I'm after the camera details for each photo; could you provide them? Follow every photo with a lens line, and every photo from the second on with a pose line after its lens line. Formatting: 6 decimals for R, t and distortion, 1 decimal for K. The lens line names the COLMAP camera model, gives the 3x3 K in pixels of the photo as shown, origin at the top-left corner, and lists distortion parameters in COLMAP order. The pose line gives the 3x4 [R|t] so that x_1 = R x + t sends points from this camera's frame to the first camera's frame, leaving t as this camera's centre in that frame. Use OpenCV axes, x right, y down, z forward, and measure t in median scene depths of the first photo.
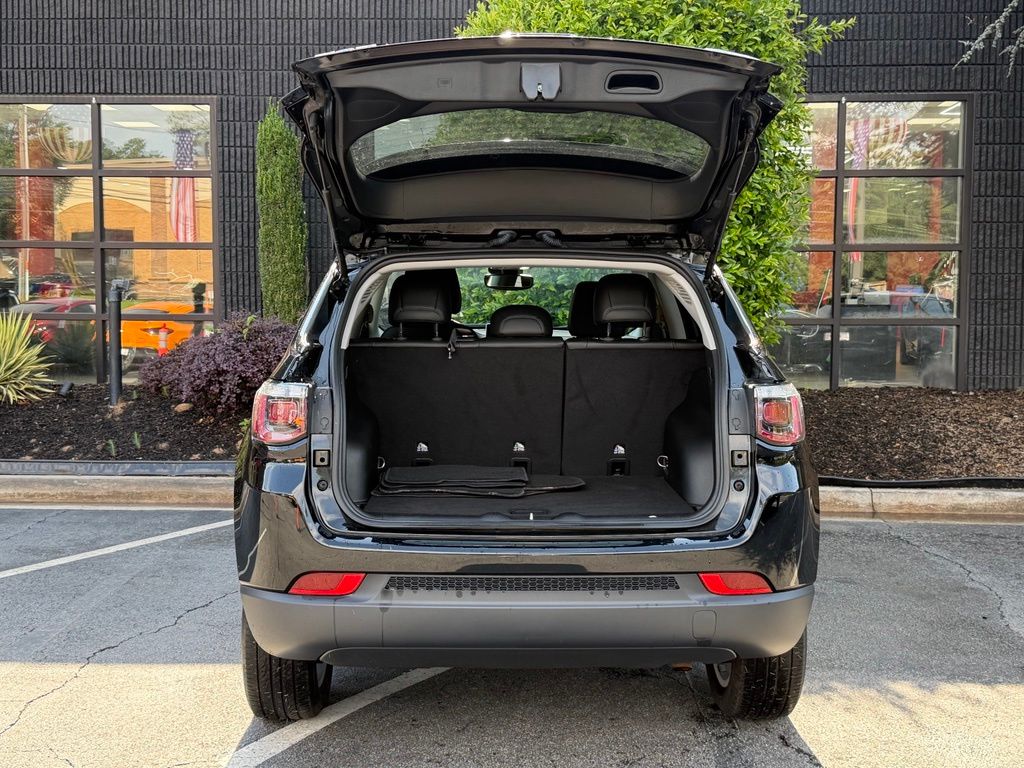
lens RADIAL K [[1225.4, 0, 512.0], [0, 1225.4, 384.0], [0, 0, 1]] dist [0.223452, -0.578122]
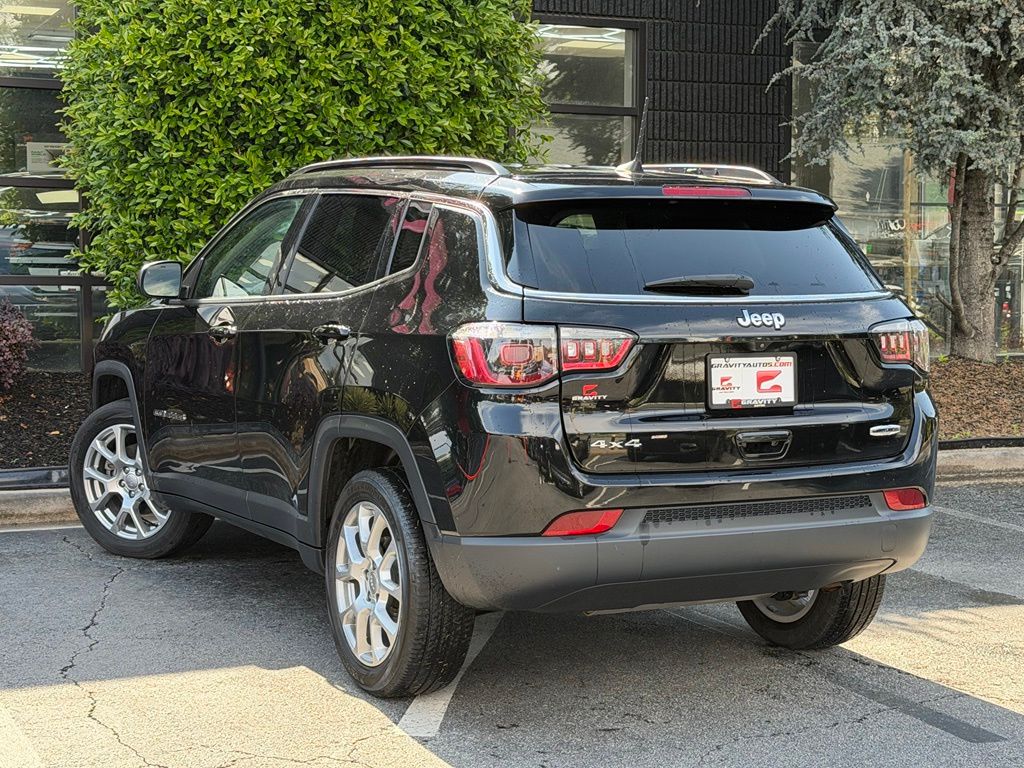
lens RADIAL K [[1791.4, 0, 513.5], [0, 1791.4, 405.5], [0, 0, 1]] dist [0.015355, 1.048135]
pose [[0.897009, -0.035180, 0.440611, -0.280529], [0.030888, 0.999380, 0.016912, 0.013410], [-0.440932, -0.001561, 0.897539, -0.094052]]
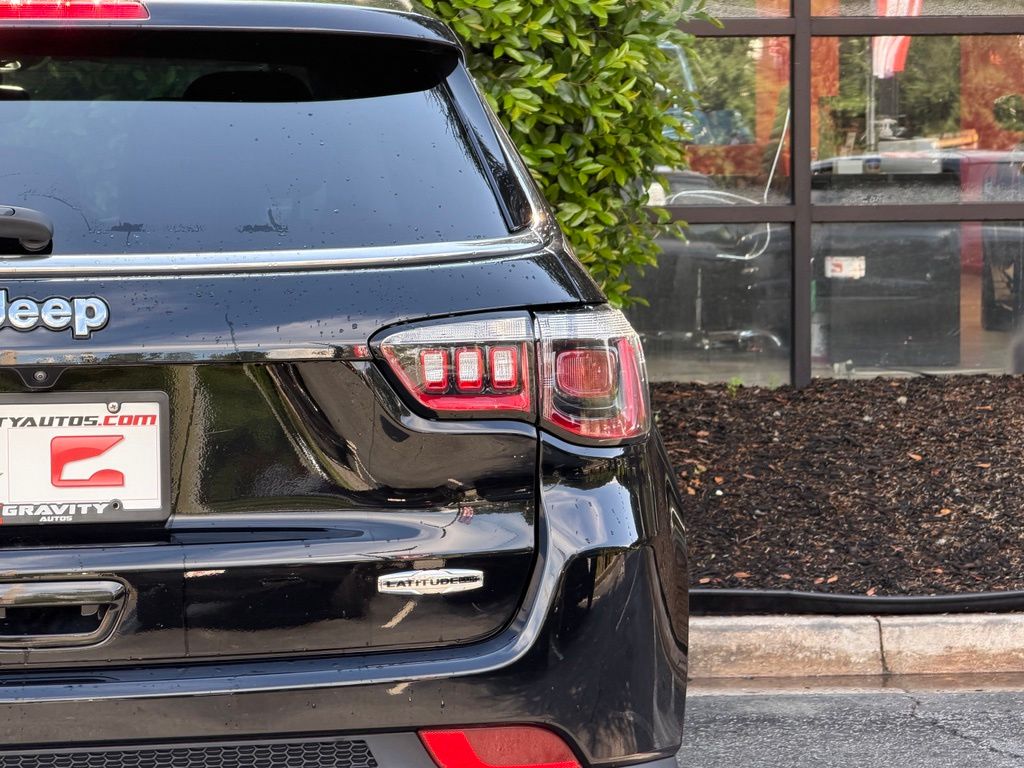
lens RADIAL K [[3488.5, 0, 512.0], [0, 3488.5, 384.0], [0, 0, 1]] dist [0.177706, 0.524901]
pose [[0.987812, -0.021157, 0.154209, -0.002968], [0.023027, 0.999681, -0.010349, 0.013732], [-0.153941, 0.013774, 0.987984, -0.087403]]
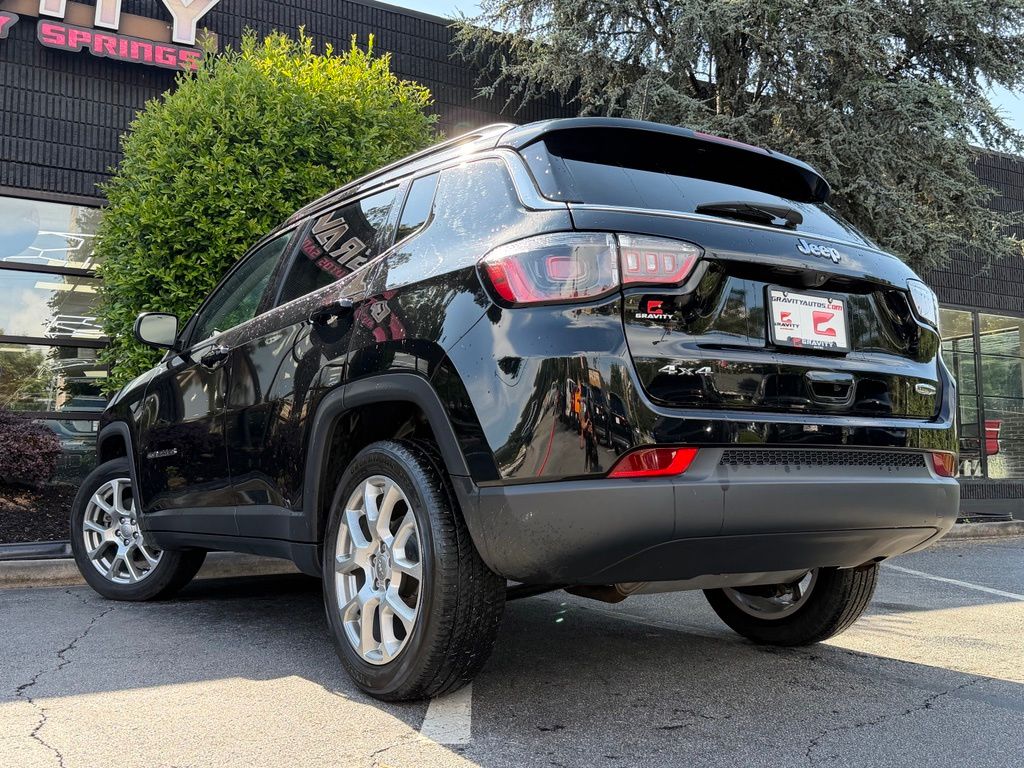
lens RADIAL K [[995.3, 0, 501.7], [0, 995.3, 401.1], [0, 0, 1]] dist [0.130000, -0.285916]
pose [[0.840862, 0.033721, 0.540198, -0.201181], [0.052863, 0.988169, -0.143971, 0.070941], [-0.538662, 0.149617, 0.829131, 0.164267]]
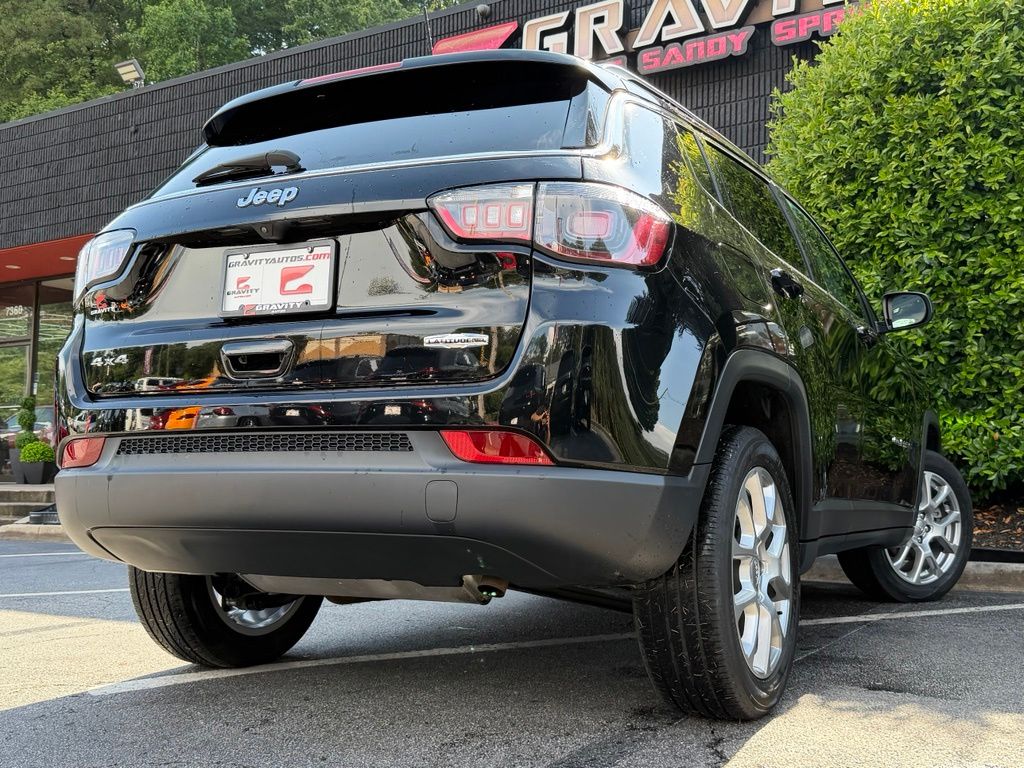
lens RADIAL K [[1107.6, 0, 546.8], [0, 1107.6, 384.7], [0, 0, 1]] dist [0.171147, -0.409057]
pose [[0.880799, -0.041020, -0.471710, 0.171746], [-0.038724, 0.986662, -0.158108, 0.075845], [0.471904, 0.157528, 0.867463, 0.153632]]
